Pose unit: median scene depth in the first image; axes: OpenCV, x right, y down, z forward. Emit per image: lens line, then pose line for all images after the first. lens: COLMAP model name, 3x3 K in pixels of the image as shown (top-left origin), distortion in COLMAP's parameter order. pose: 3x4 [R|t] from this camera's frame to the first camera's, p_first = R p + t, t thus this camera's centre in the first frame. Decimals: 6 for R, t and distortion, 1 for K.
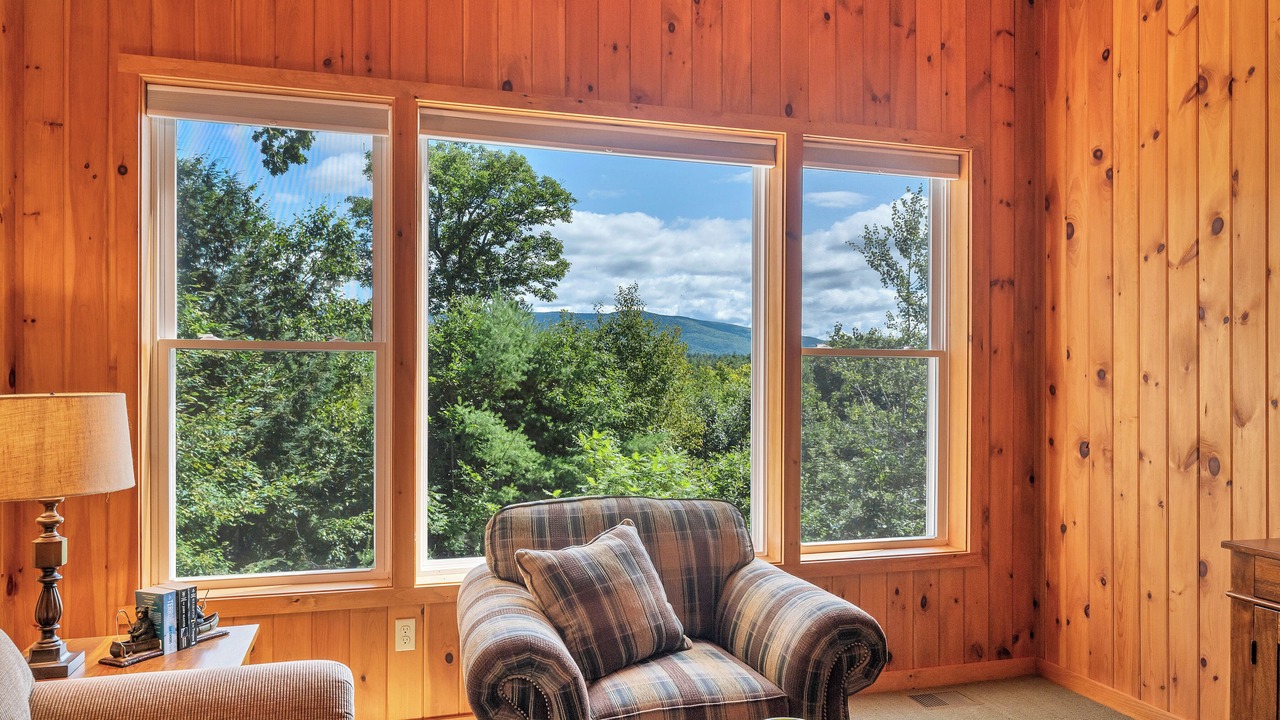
lens RADIAL K [[873.0, 0, 642.0], [0, 873.0, 368.4], [0, 0, 1]] dist [-0.007927, 0.004066]
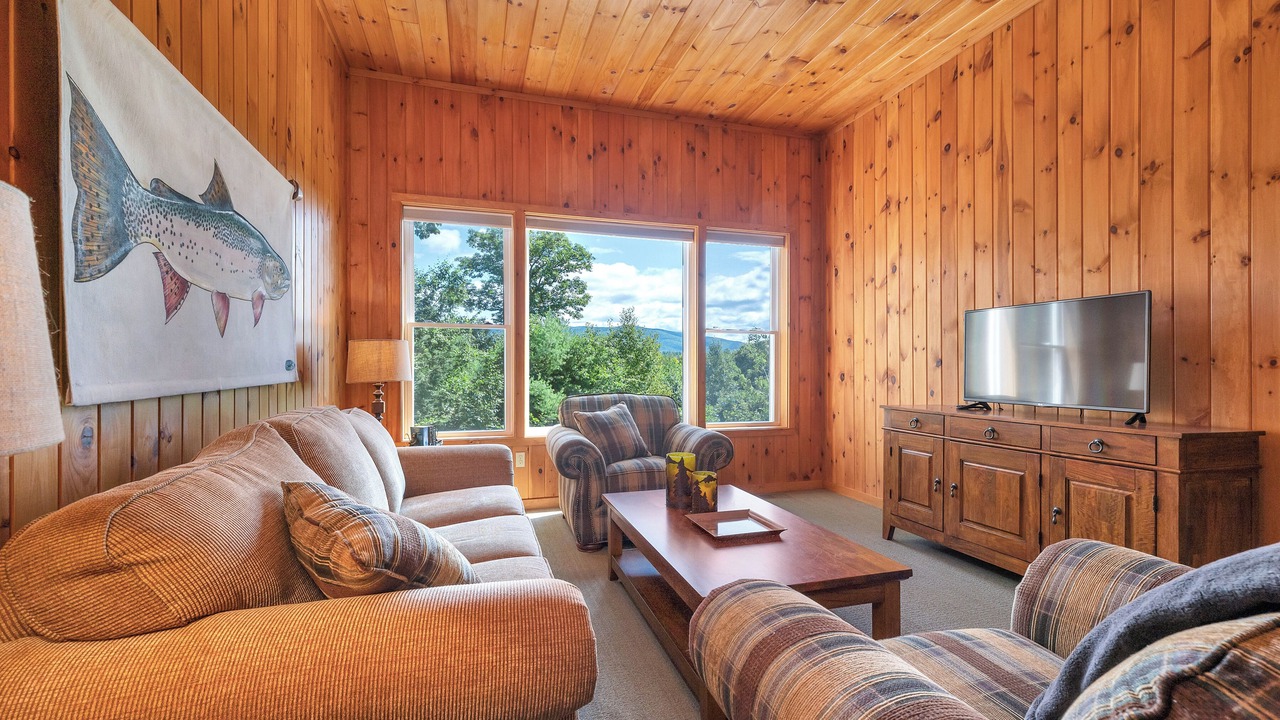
lens RADIAL K [[536.2, 0, 637.9], [0, 536.2, 356.0], [0, 0, 1]] dist [0.006469, -0.000260]
pose [[0.999982, -0.003032, 0.005251, 0.011797], [0.003079, 0.999956, -0.008862, 0.052756], [-0.005224, 0.008878, 0.999947, -0.282927]]
